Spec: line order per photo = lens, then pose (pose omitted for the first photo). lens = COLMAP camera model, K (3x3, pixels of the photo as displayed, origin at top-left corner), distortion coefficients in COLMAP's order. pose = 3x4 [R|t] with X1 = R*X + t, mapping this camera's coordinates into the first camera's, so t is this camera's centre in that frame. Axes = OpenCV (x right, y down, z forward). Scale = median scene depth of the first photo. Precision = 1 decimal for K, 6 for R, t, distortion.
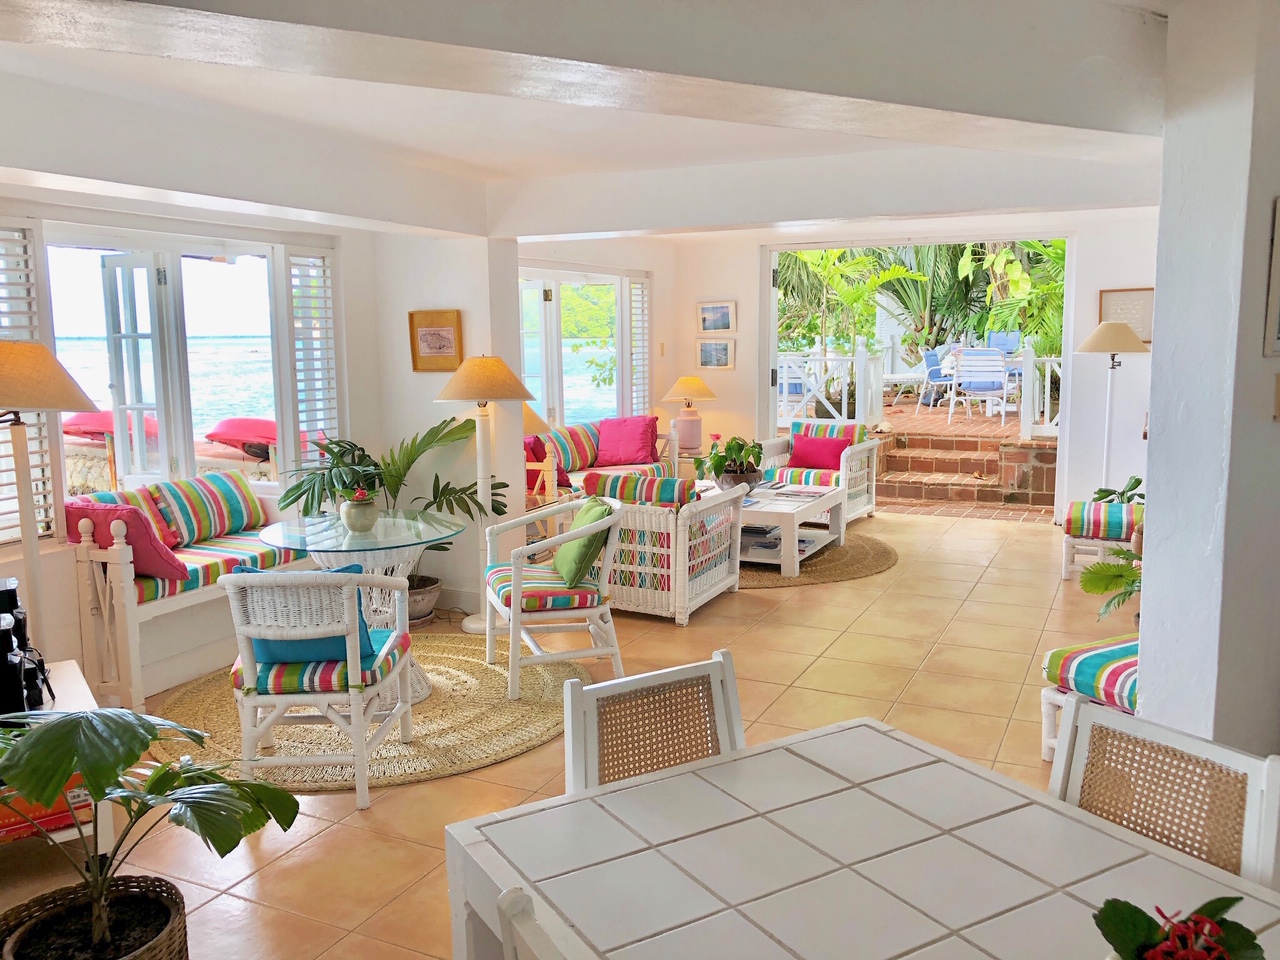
lens RADIAL K [[1056.5, 0, 645.3], [0, 1056.5, 471.6], [0, 0, 1]] dist [0.017999, -0.003796]
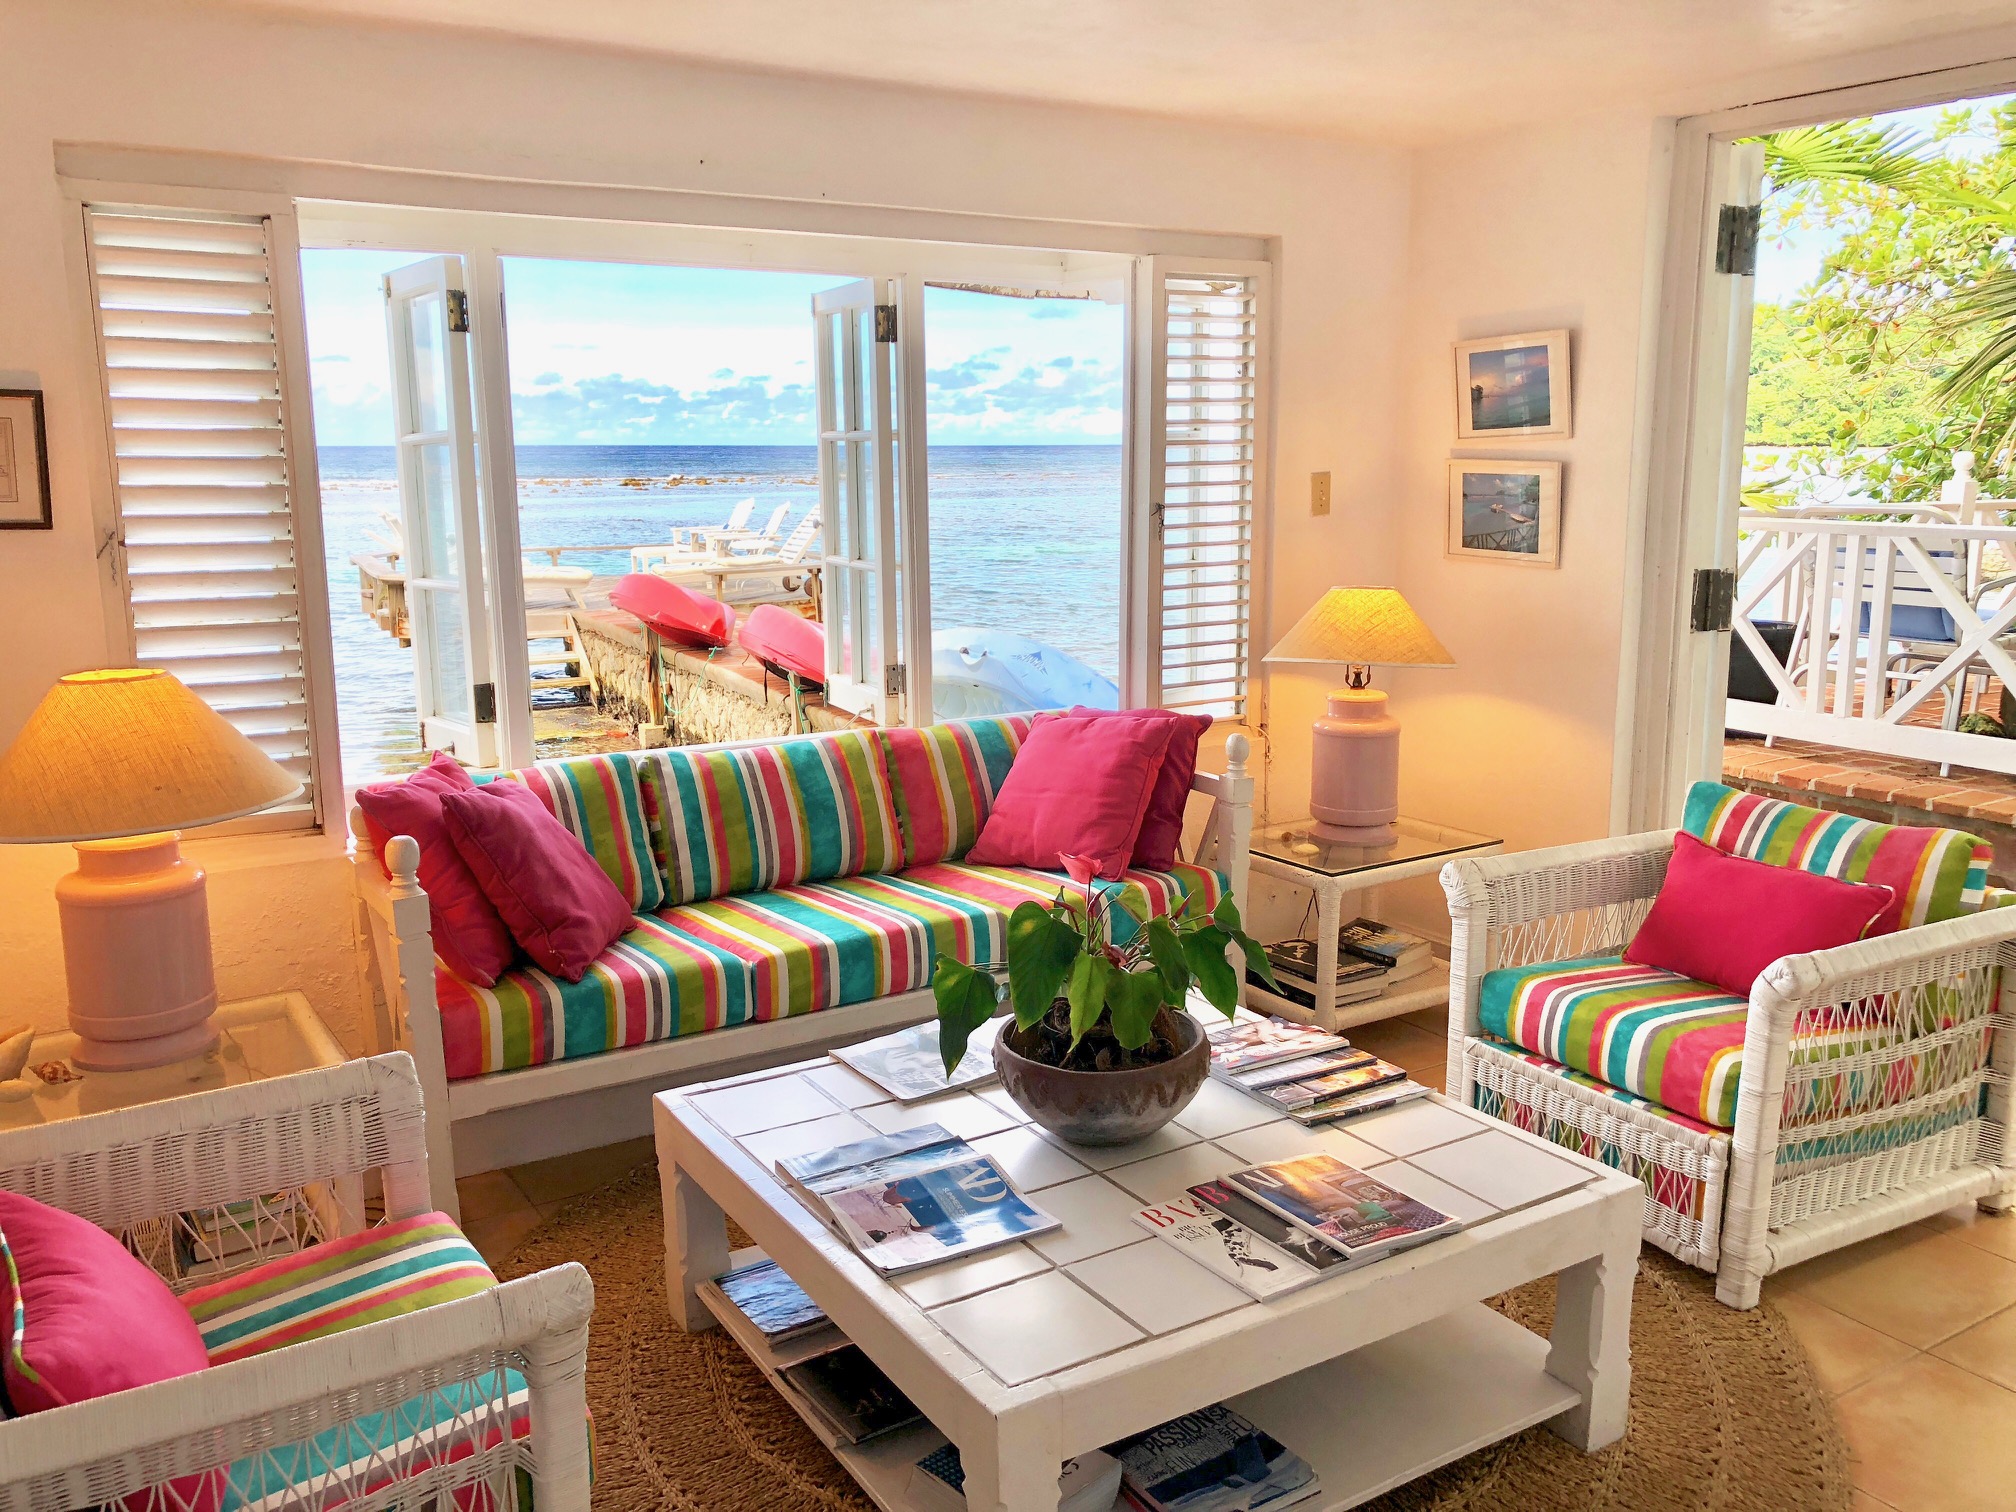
lens RADIAL K [[1618.8, 0, 1005.7], [0, 1618.8, 753.3], [0, 0, 1]] dist [0.094628, -0.155070]
pose [[0.837811, 0.104957, -0.535777, 0.325794], [-0.071946, 0.994014, 0.082220, -0.114793], [0.541200, -0.030338, 0.840347, 0.865921]]
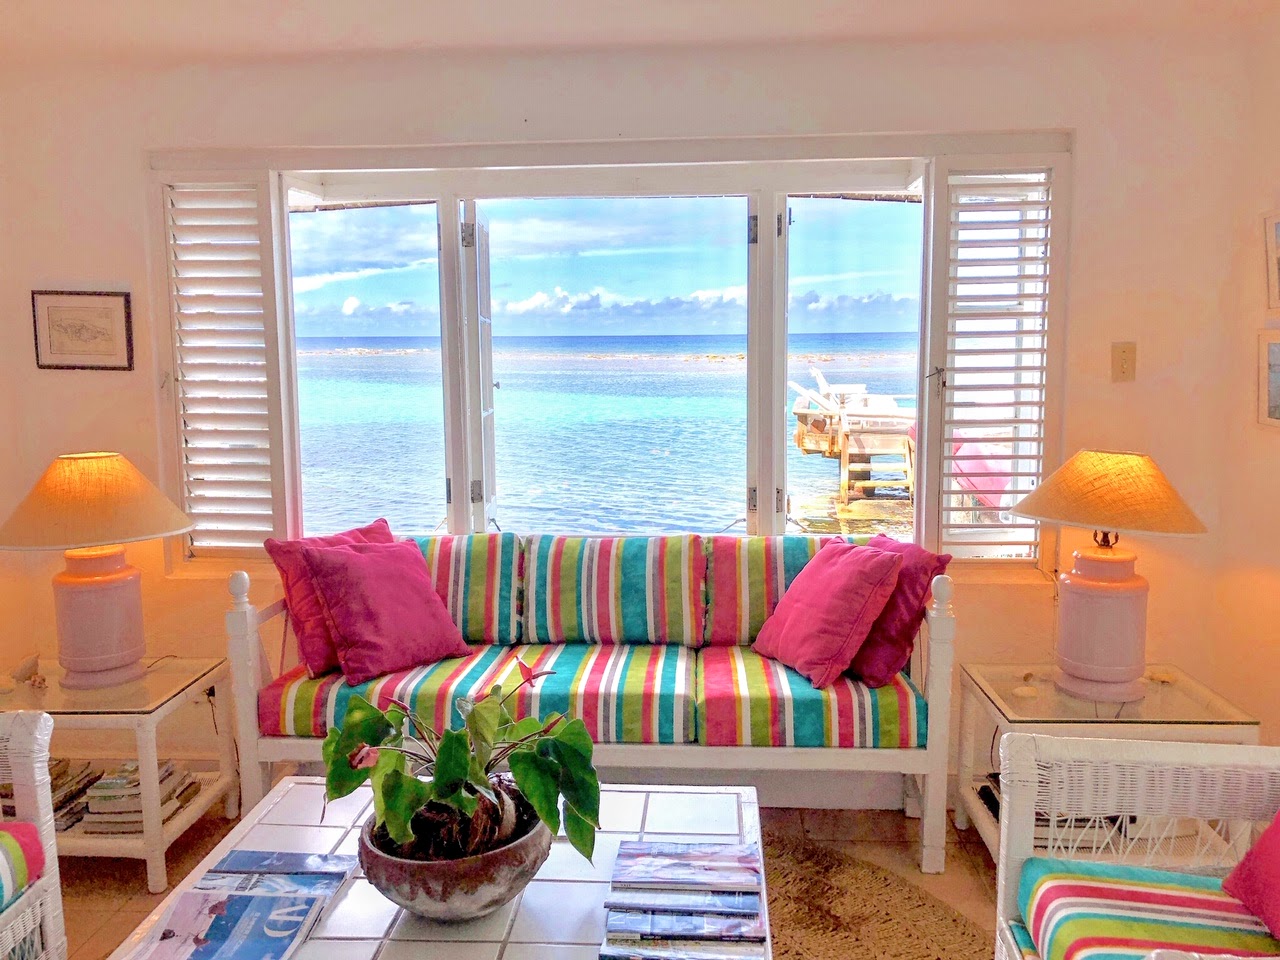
lens RADIAL K [[1056.5, 0, 645.3], [0, 1056.5, 471.6], [0, 0, 1]] dist [0.017999, -0.003796]
pose [[0.368069, 0.132163, -0.920358, 0.436860], [-0.114052, 0.988789, 0.096378, -0.153546], [0.922777, 0.069495, 0.379016, 1.175652]]
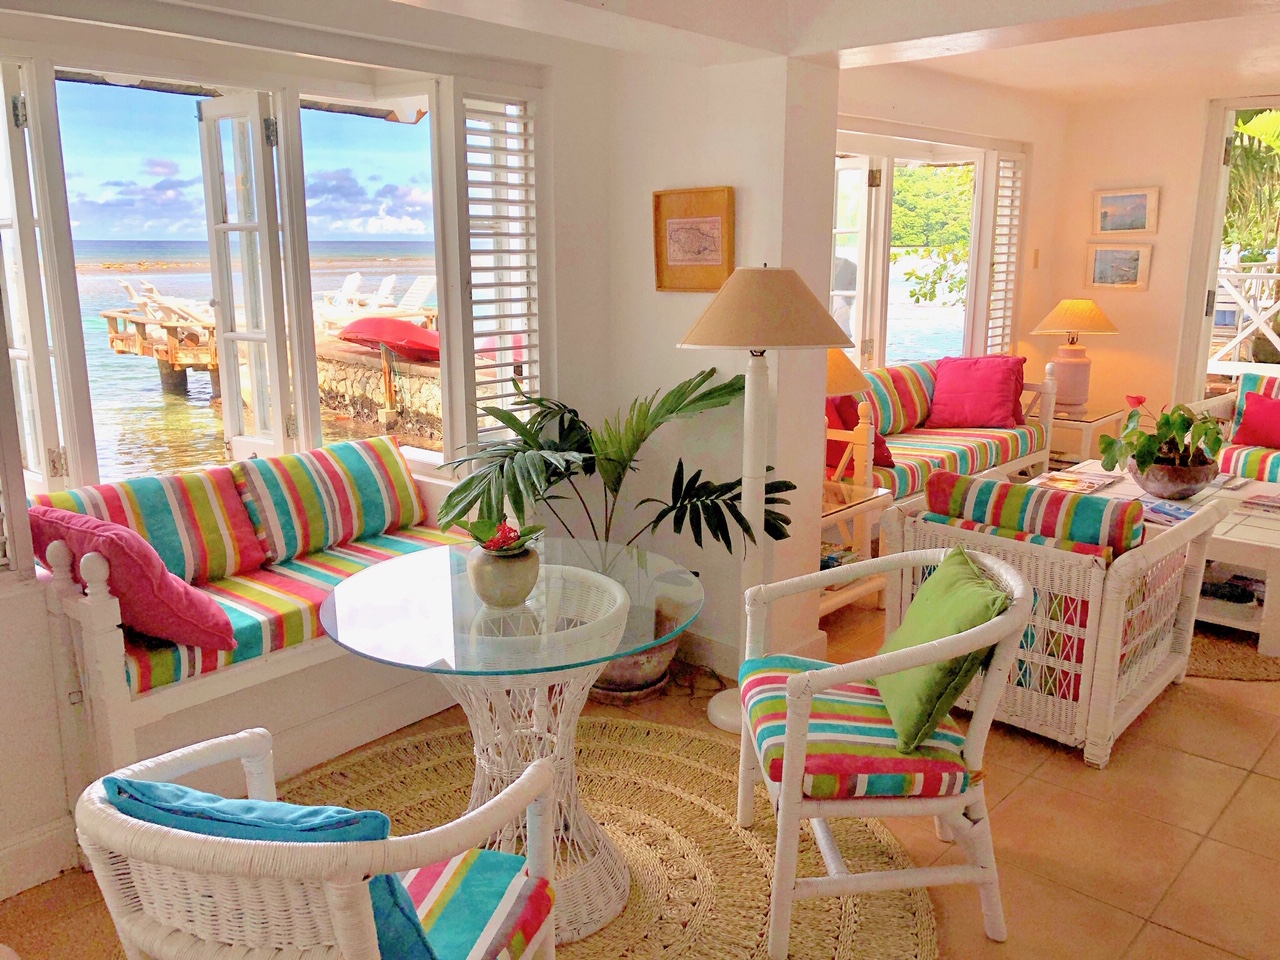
lens RADIAL K [[1027.8, 0, 638.5], [0, 1027.8, 478.3], [0, 0, 1]] dist [0.094628, -0.155070]
pose [[0.957038, 0.072547, -0.280740, -0.050606], [-0.045678, 0.993827, 0.101100, -0.046162], [0.286341, -0.083933, 0.954444, 0.412318]]
